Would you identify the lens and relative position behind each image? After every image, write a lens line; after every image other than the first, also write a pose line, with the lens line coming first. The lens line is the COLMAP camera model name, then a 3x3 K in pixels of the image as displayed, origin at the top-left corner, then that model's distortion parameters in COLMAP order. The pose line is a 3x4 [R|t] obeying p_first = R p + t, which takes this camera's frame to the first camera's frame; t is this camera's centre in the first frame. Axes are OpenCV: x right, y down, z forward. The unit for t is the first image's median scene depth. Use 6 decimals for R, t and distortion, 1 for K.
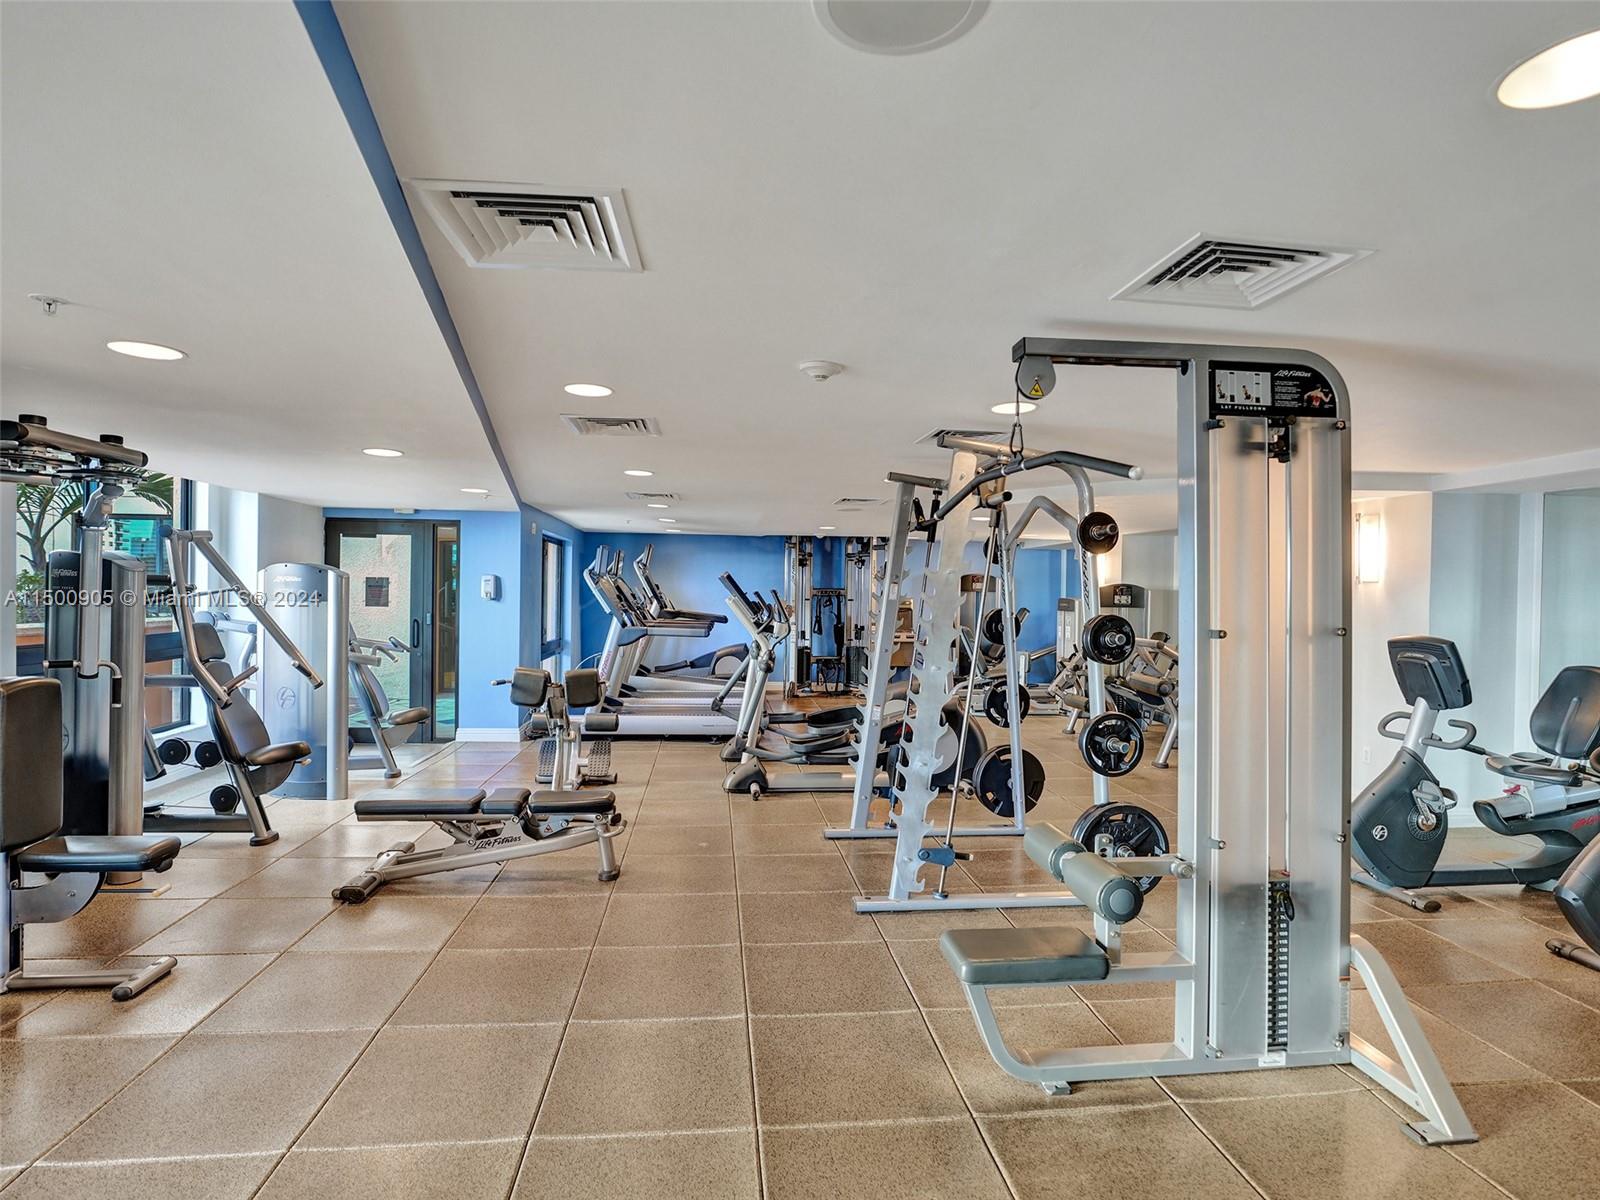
lens RADIAL K [[843.3, 0, 800.1], [0, 843.3, 593.4], [0, 0, 1]] dist [-0.057423, 0.020021]
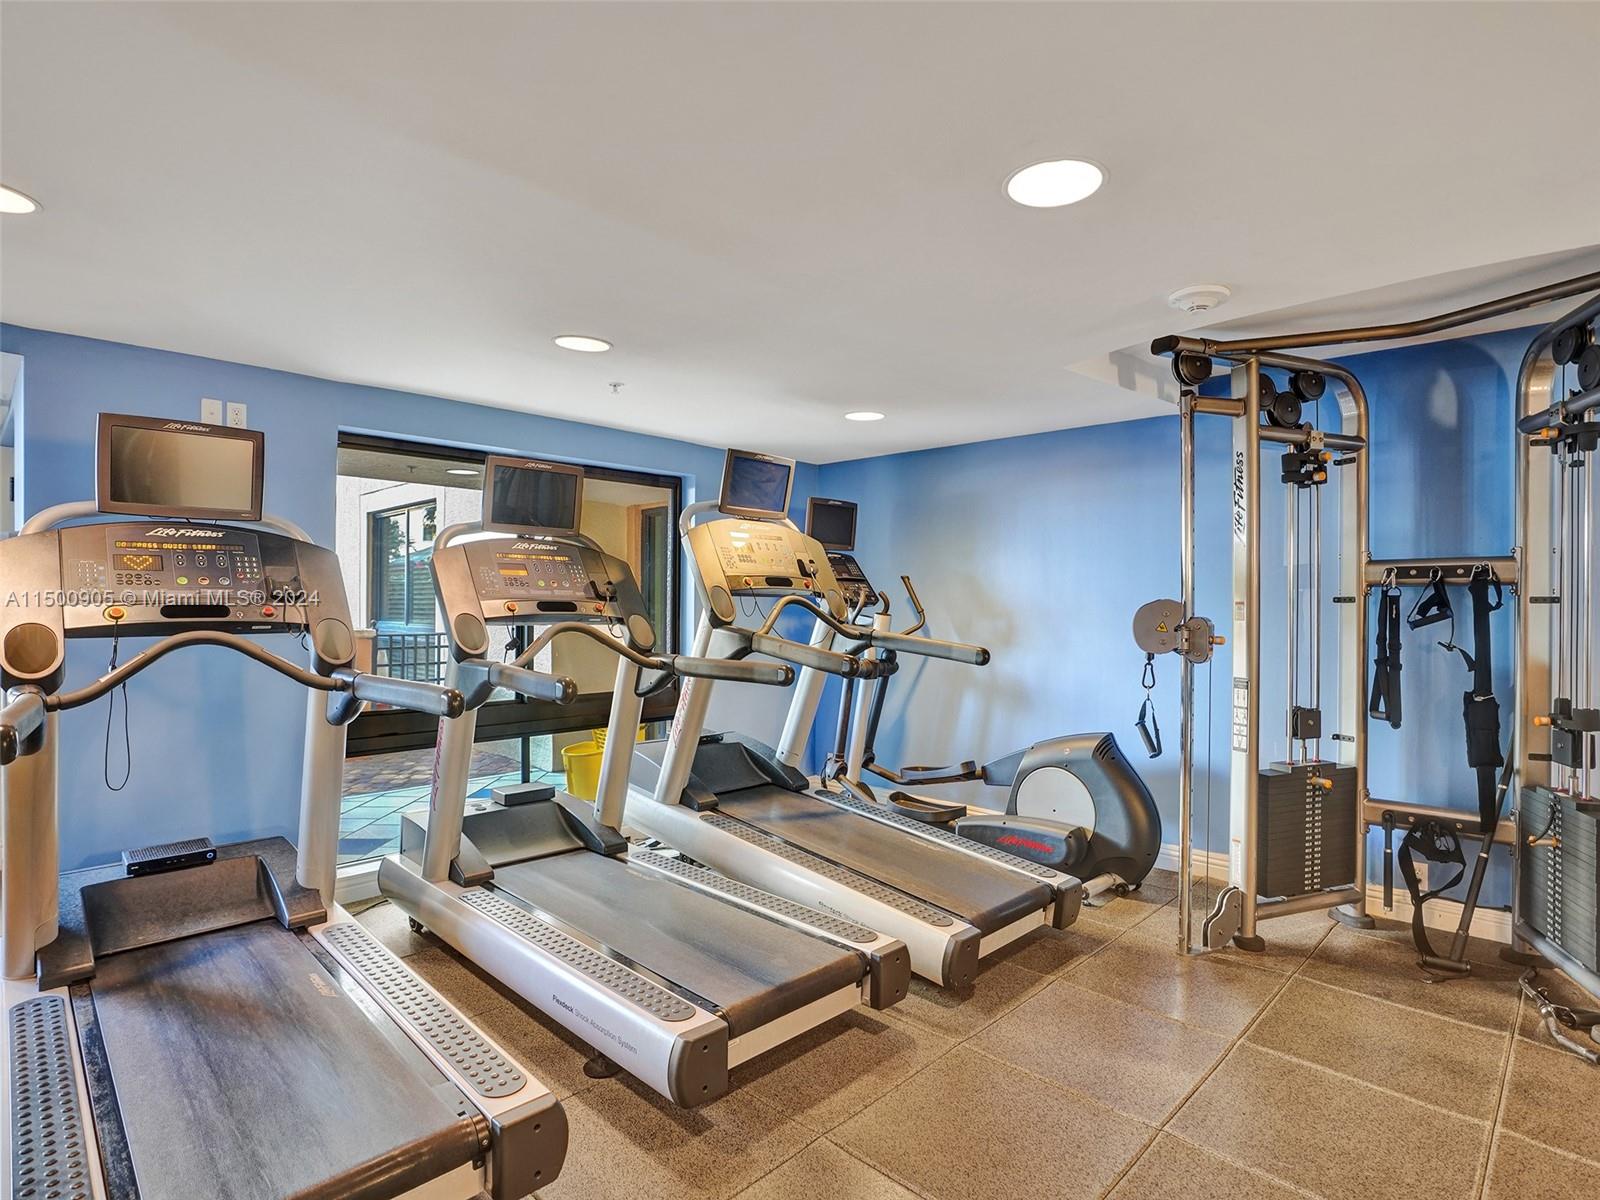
lens RADIAL K [[843.3, 0, 797.9], [0, 843.3, 604.9], [0, 0, 1]] dist [-0.057423, 0.020021]
pose [[0.642351, -0.013715, -0.766288, 0.104479], [0.004750, 0.999892, -0.013914, 0.012370], [0.766396, 0.005298, 0.642347, 0.675925]]
